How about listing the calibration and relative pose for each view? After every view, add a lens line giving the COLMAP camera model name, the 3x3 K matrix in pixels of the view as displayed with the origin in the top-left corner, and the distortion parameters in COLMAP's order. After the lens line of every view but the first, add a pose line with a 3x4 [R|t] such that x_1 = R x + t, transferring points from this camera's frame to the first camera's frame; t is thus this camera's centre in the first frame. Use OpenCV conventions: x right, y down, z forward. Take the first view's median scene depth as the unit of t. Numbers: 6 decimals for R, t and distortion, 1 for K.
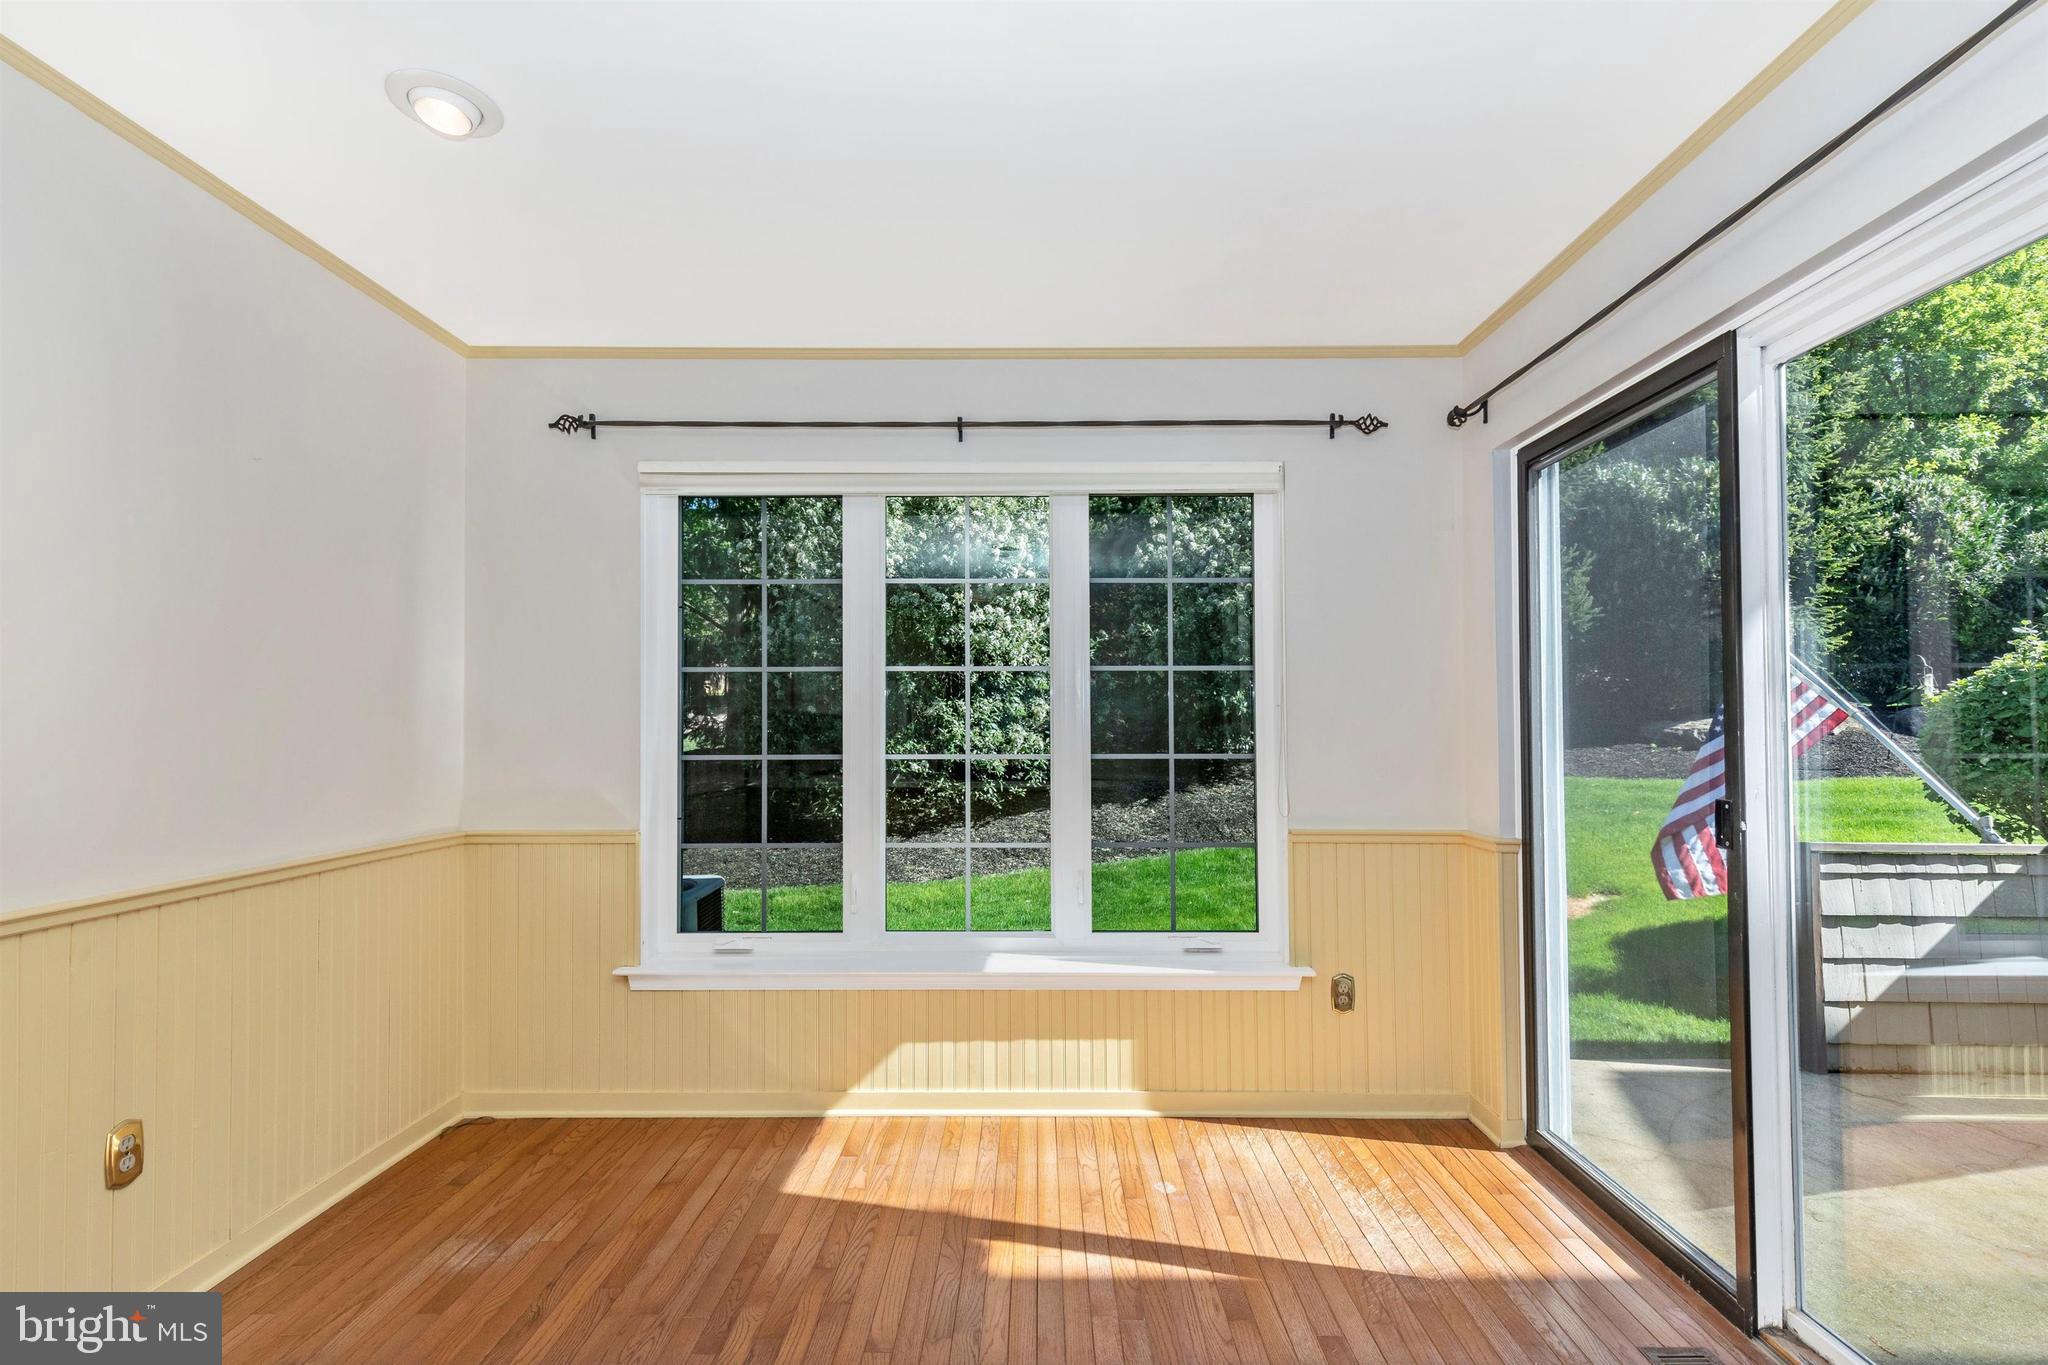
lens RADIAL K [[946.6, 0, 1099.0], [0, 946.6, 704.2], [0, 0, 1]] dist [-0.000149, 0.000724]
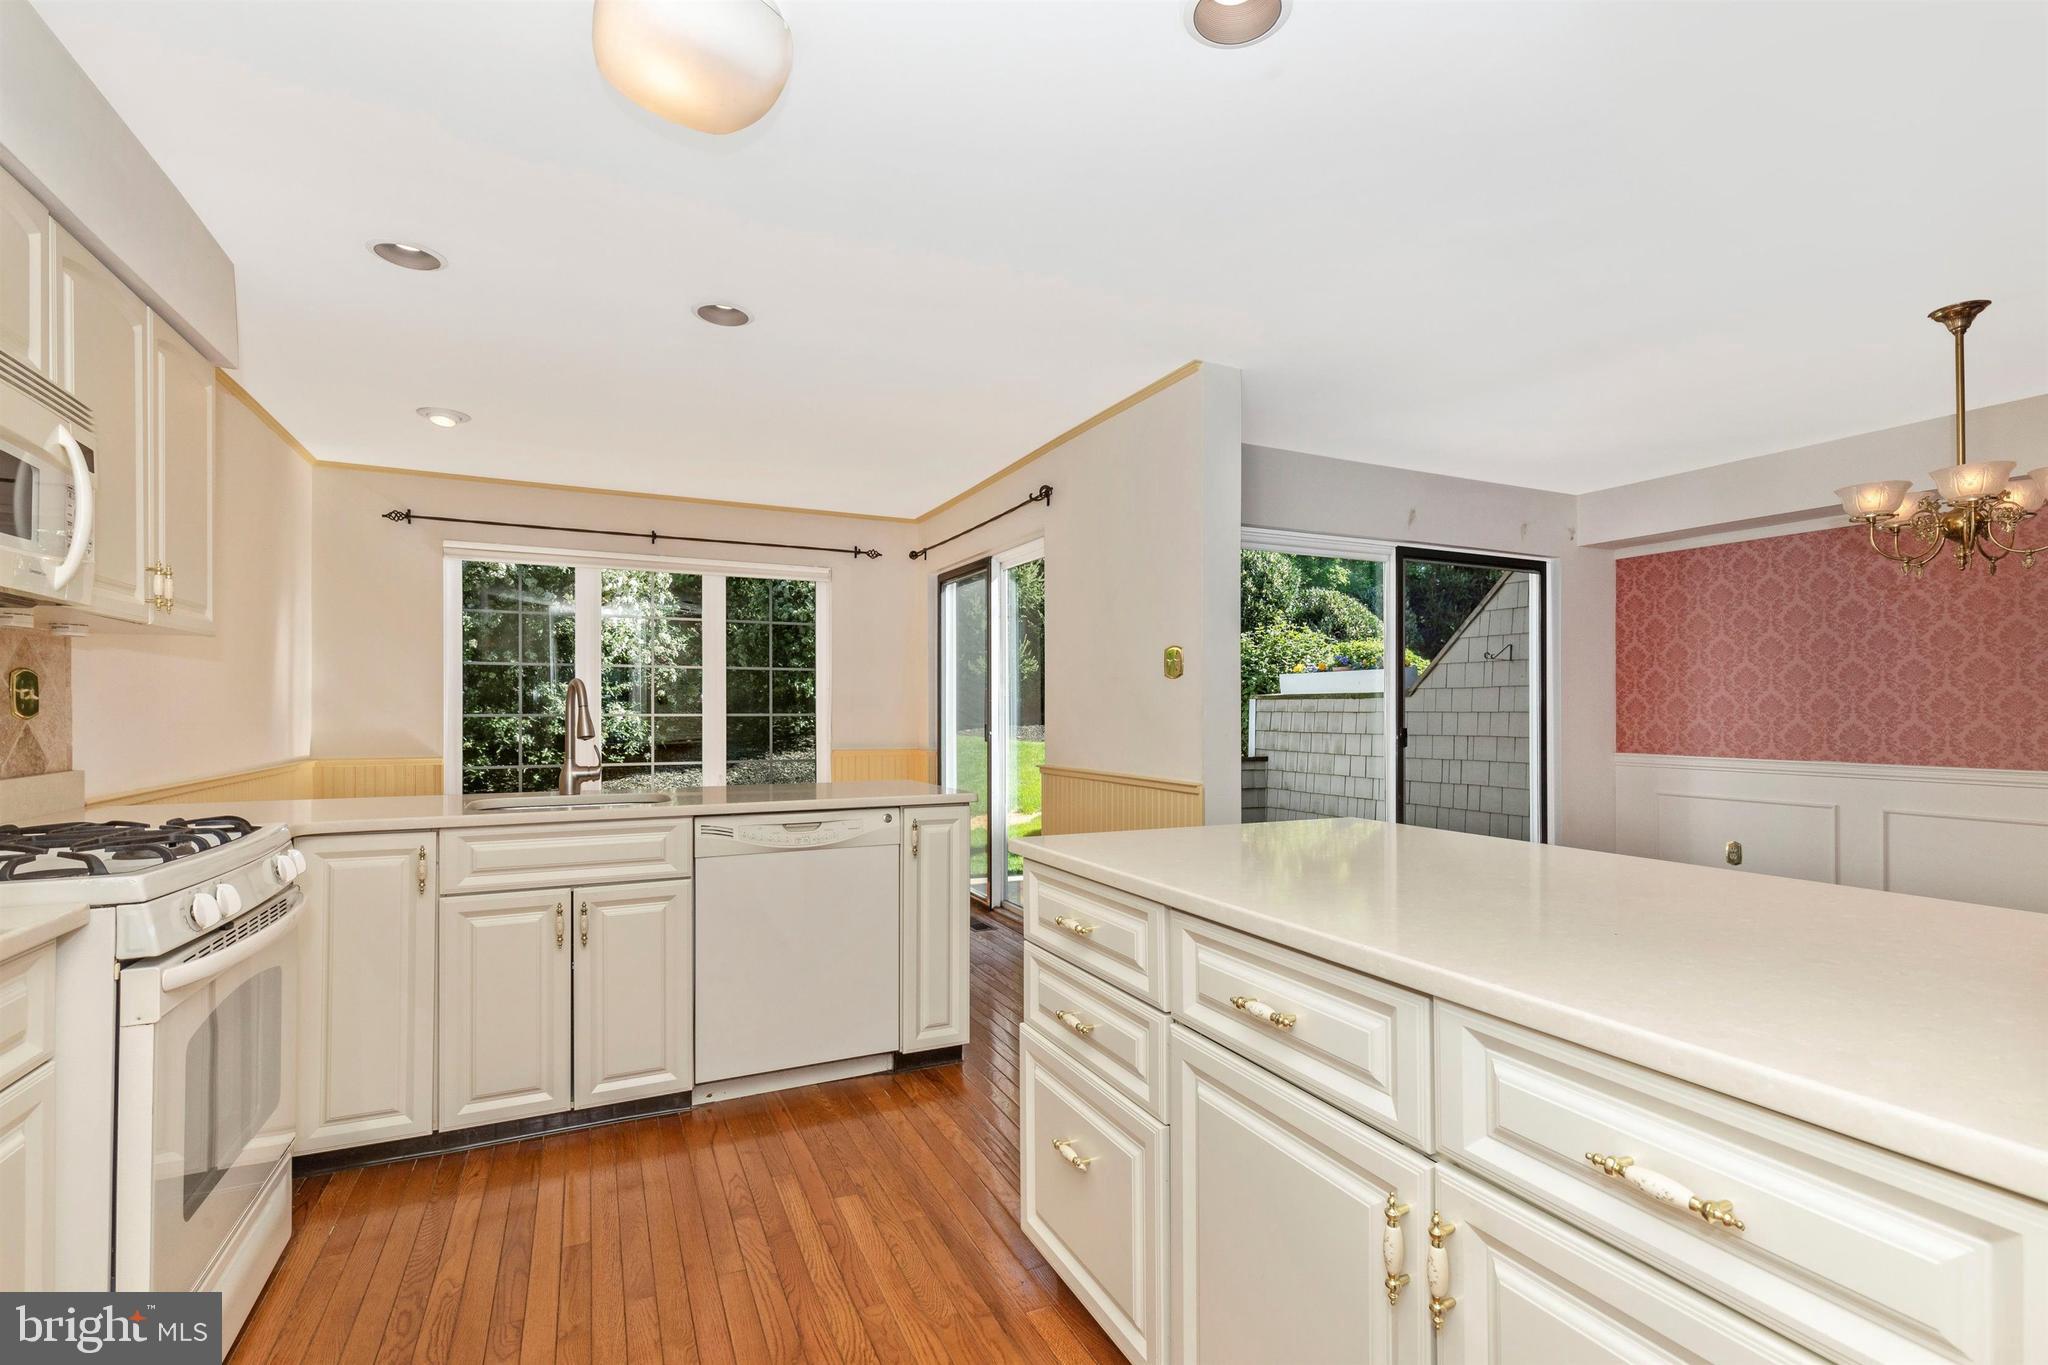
lens RADIAL K [[946.6, 0, 1099.0], [0, 946.6, 704.2], [0, 0, 1]] dist [-0.000149, 0.000724]
pose [[0.901144, 0.004871, 0.433493, -0.160576], [-0.010870, 0.999876, 0.011362, 0.004407], [-0.433384, -0.014951, 0.901085, -1.050290]]
